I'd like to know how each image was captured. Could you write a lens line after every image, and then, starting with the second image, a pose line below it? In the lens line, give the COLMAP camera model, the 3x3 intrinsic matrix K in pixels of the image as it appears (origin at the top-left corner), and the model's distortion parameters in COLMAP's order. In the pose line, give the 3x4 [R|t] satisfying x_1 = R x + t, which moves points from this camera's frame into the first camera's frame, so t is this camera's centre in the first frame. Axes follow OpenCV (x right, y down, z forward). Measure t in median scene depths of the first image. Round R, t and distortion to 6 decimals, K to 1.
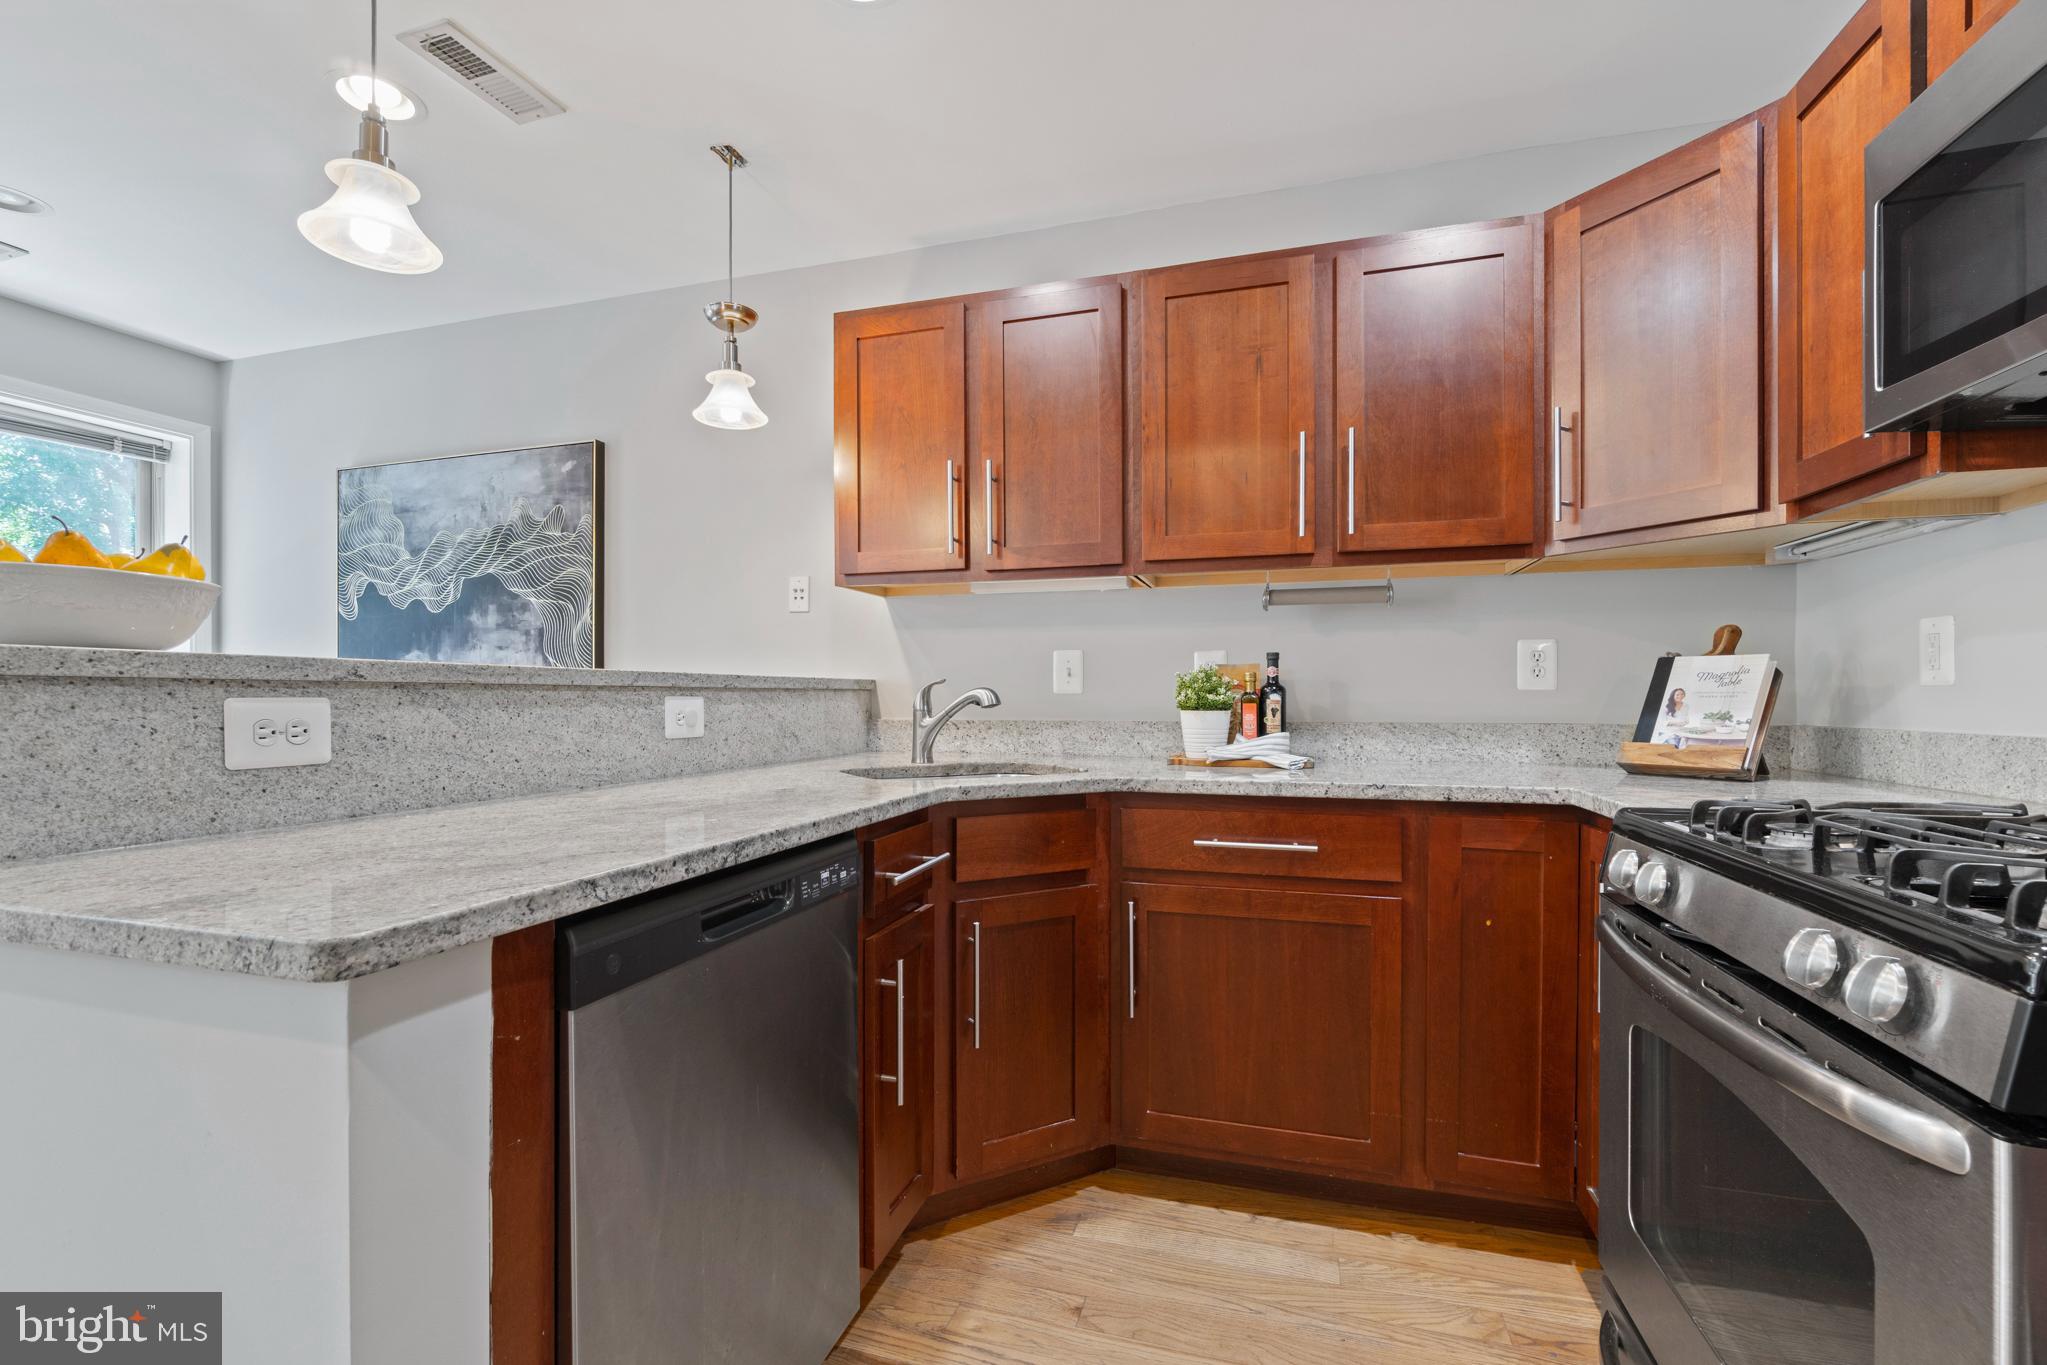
lens RADIAL K [[885.0, 0, 1018.0], [0, 885.0, 697.4], [0, 0, 1]] dist [-0.004328, 0.000455]
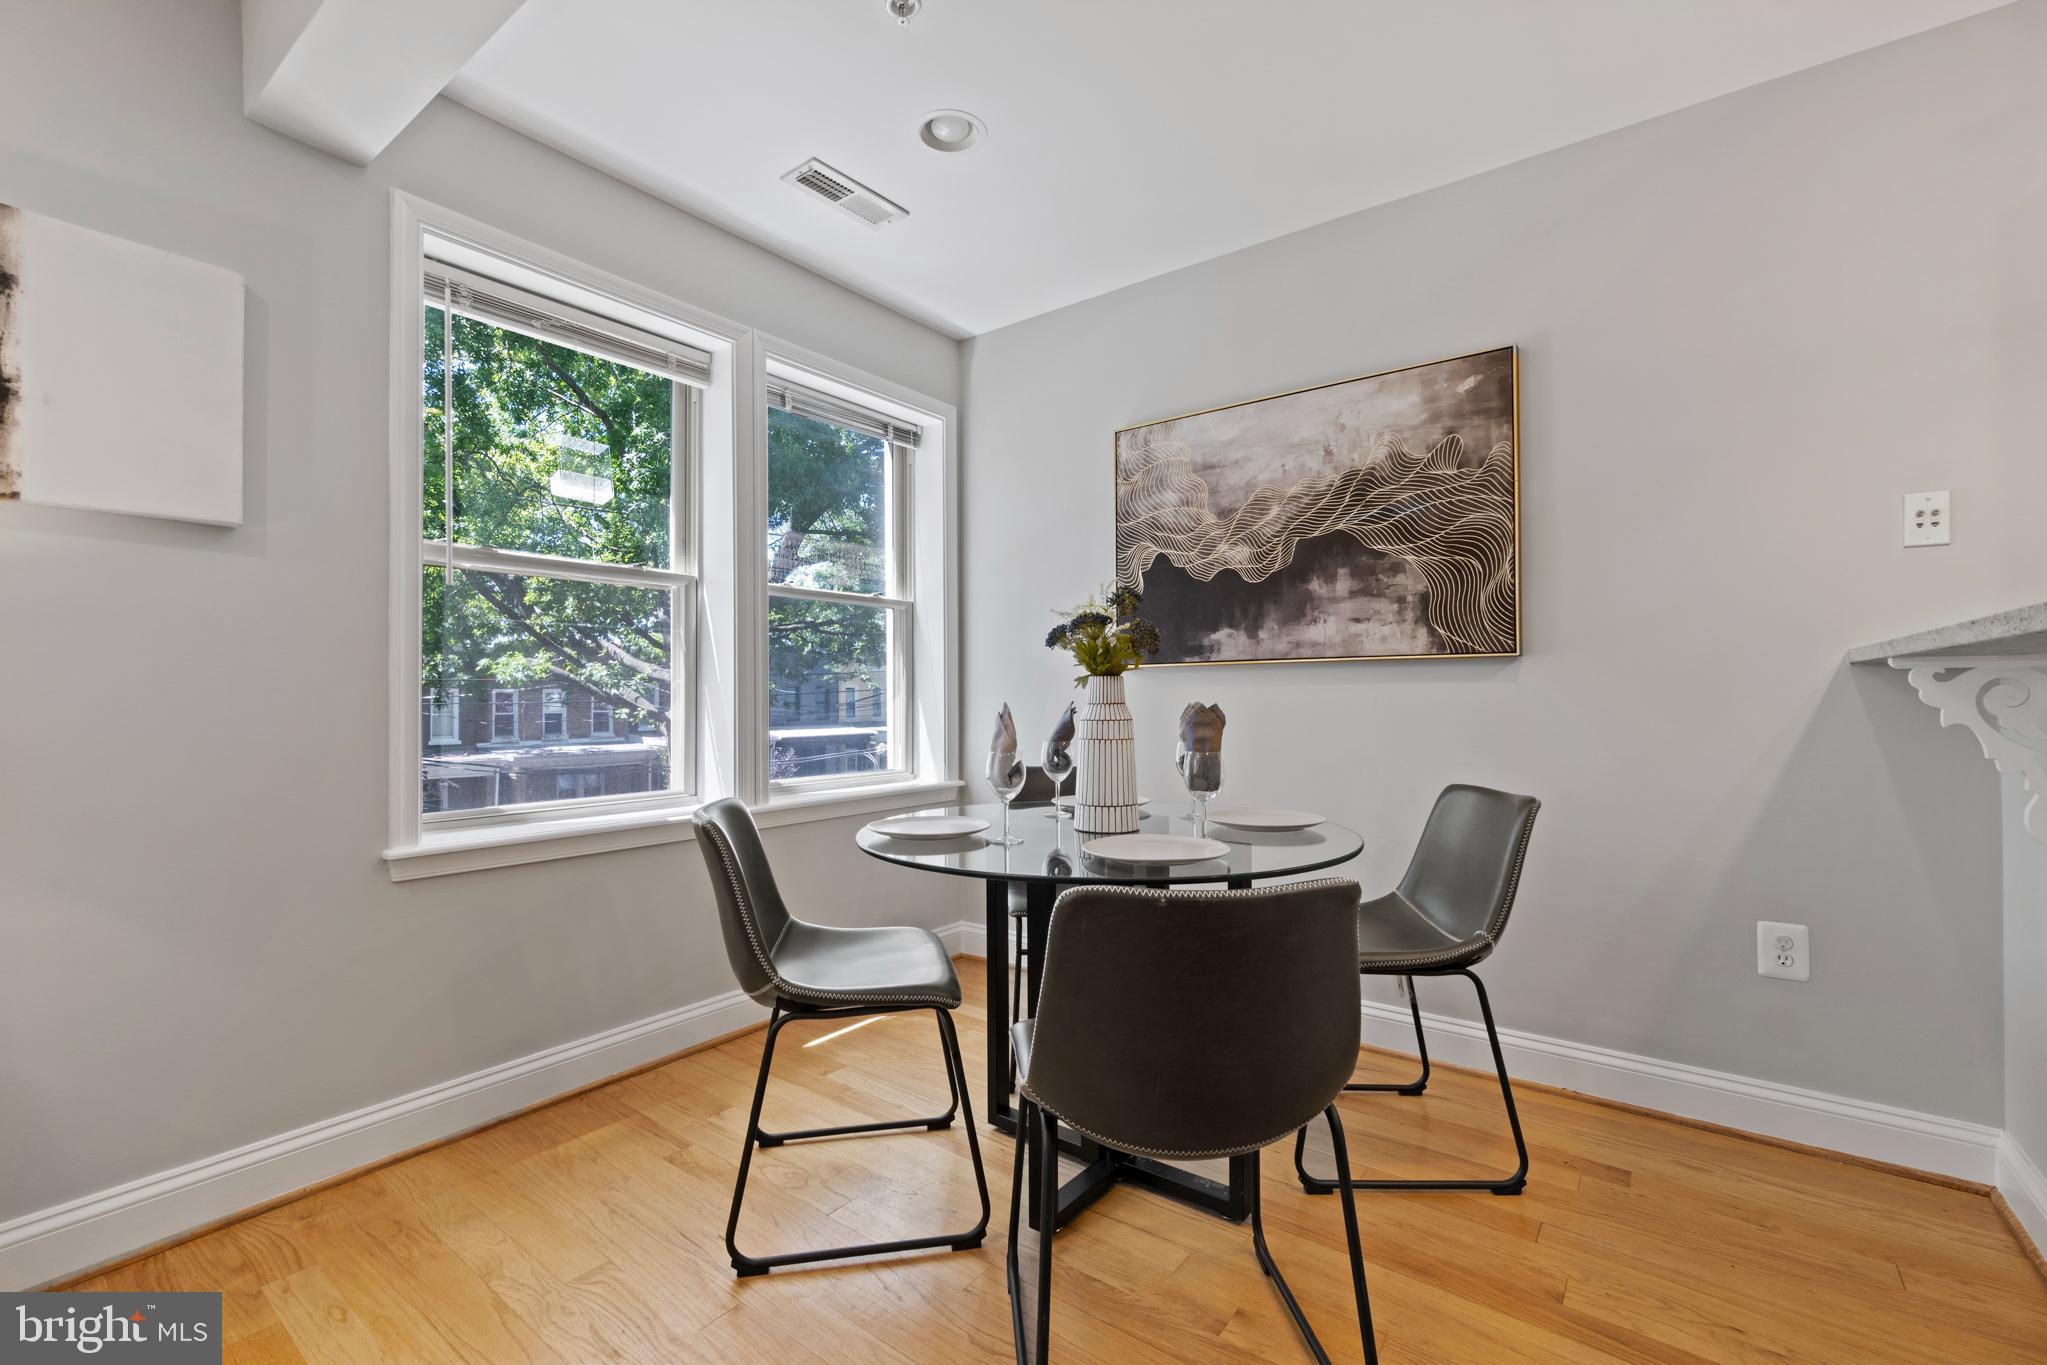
lens RADIAL K [[872.7, 0, 1023.5], [0, 872.7, 682.5], [0, 0, 1]] dist [-0.001331, -0.000243]
pose [[0.943811, -0.010710, -0.330312, -0.910496], [0.006766, 0.999891, -0.013087, 0.014588], [0.330417, 0.010116, 0.943781, 0.210149]]
